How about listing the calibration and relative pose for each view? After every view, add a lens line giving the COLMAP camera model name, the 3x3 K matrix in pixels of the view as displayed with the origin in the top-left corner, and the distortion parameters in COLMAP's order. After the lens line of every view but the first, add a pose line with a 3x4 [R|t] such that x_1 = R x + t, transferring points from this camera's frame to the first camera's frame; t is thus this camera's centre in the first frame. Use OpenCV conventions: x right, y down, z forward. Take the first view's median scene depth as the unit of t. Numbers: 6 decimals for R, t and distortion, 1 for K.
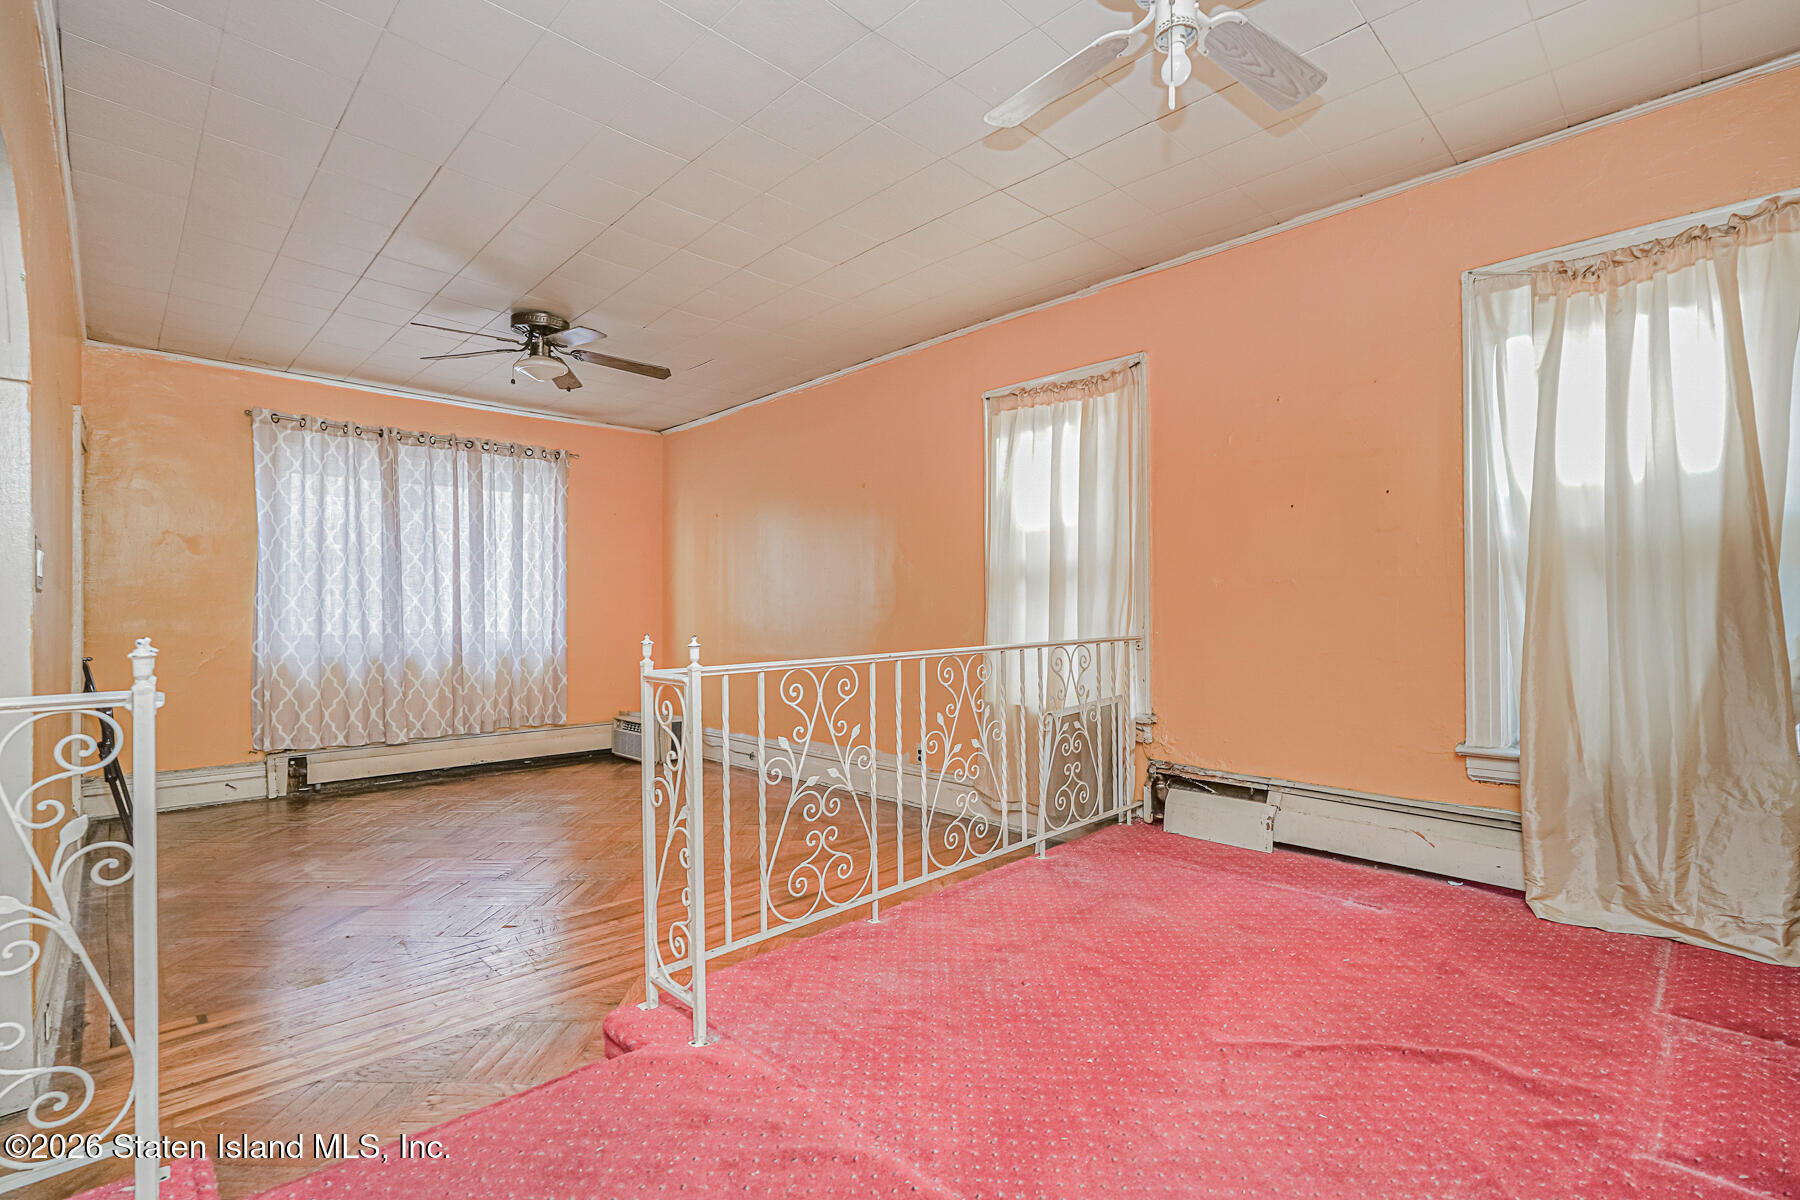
lens RADIAL K [[821.9, 0, 897.0], [0, 821.9, 608.9], [0, 0, 1]] dist [0.002568, 0.000370]
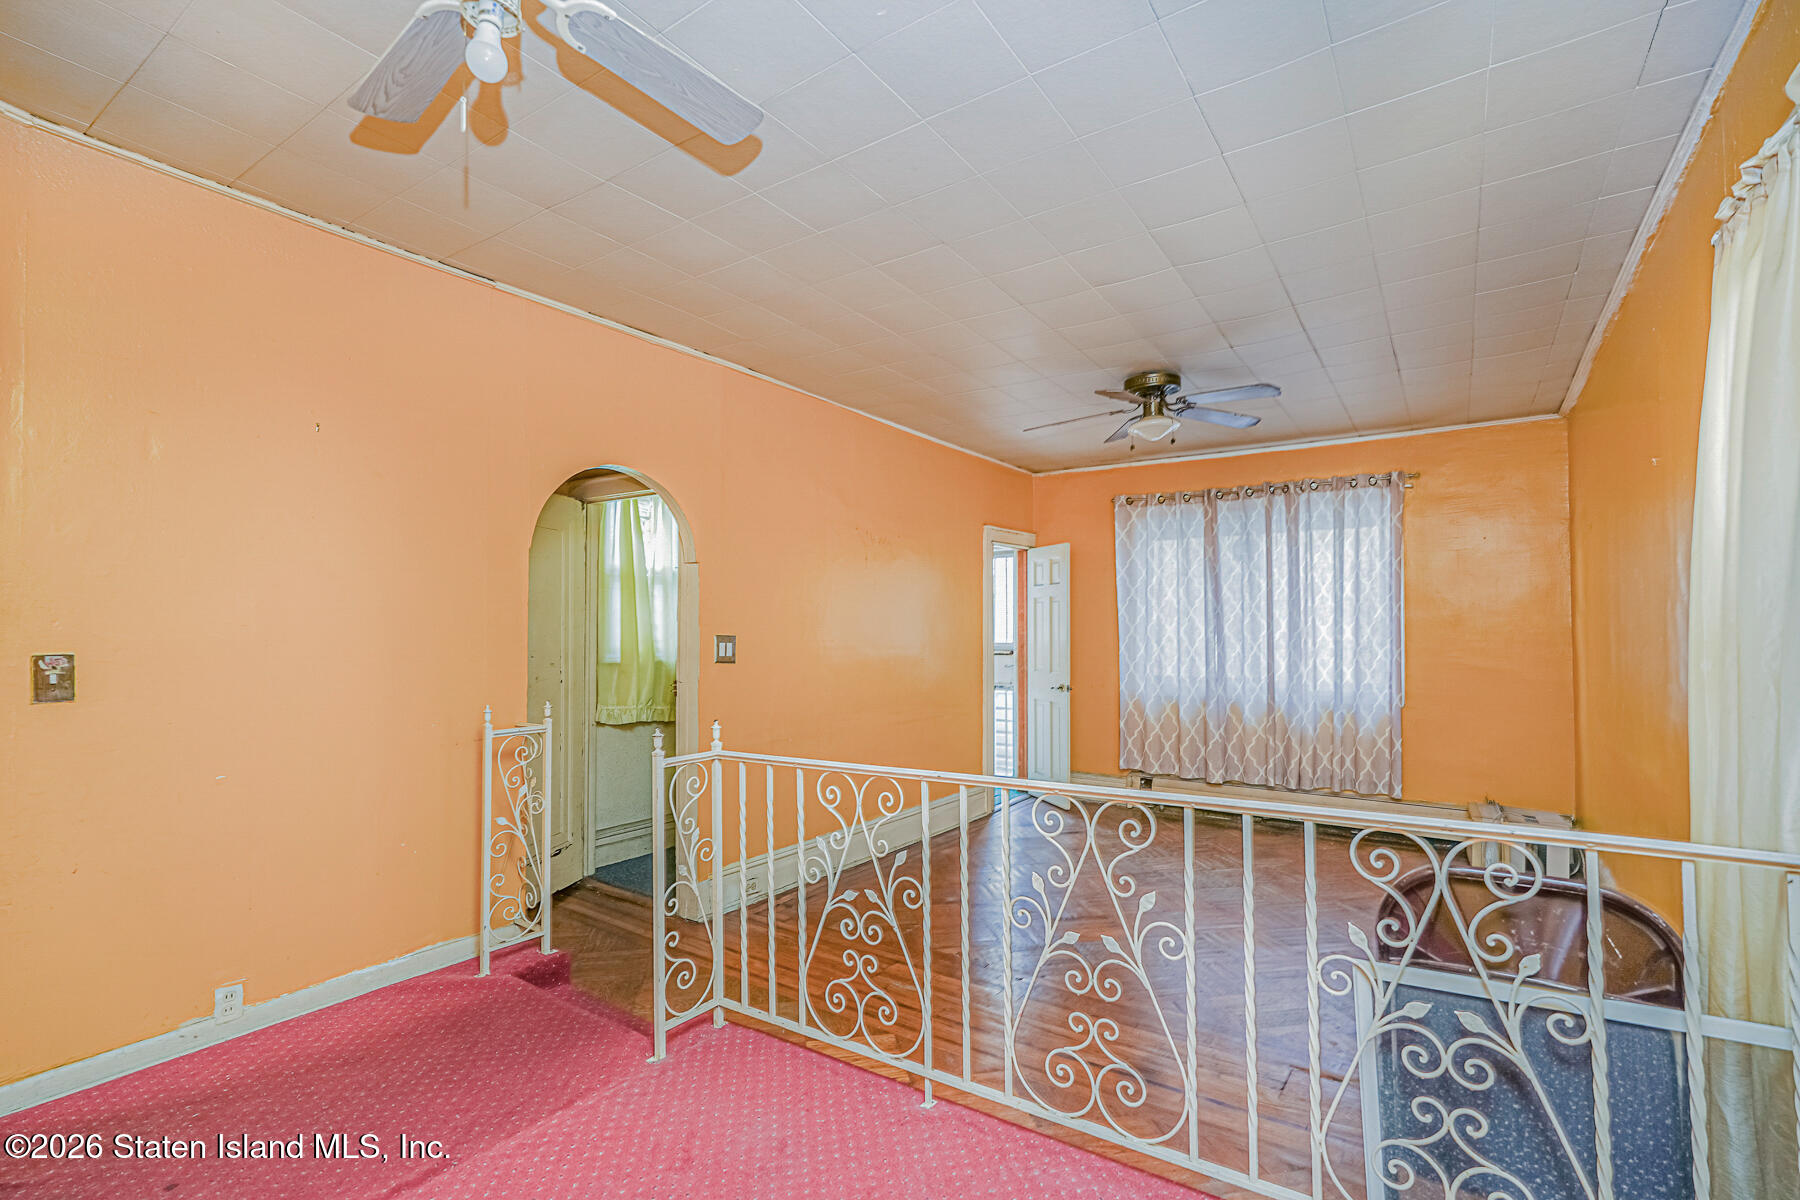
lens RADIAL K [[821.9, 0, 891.0], [0, 821.9, 600.3], [0, 0, 1]] dist [0.002568, 0.000370]
pose [[0.197910, -0.029363, -0.979780, 0.472877], [0.001624, 0.999560, -0.029628, -0.055110], [0.980219, 0.004272, 0.197870, 0.492100]]
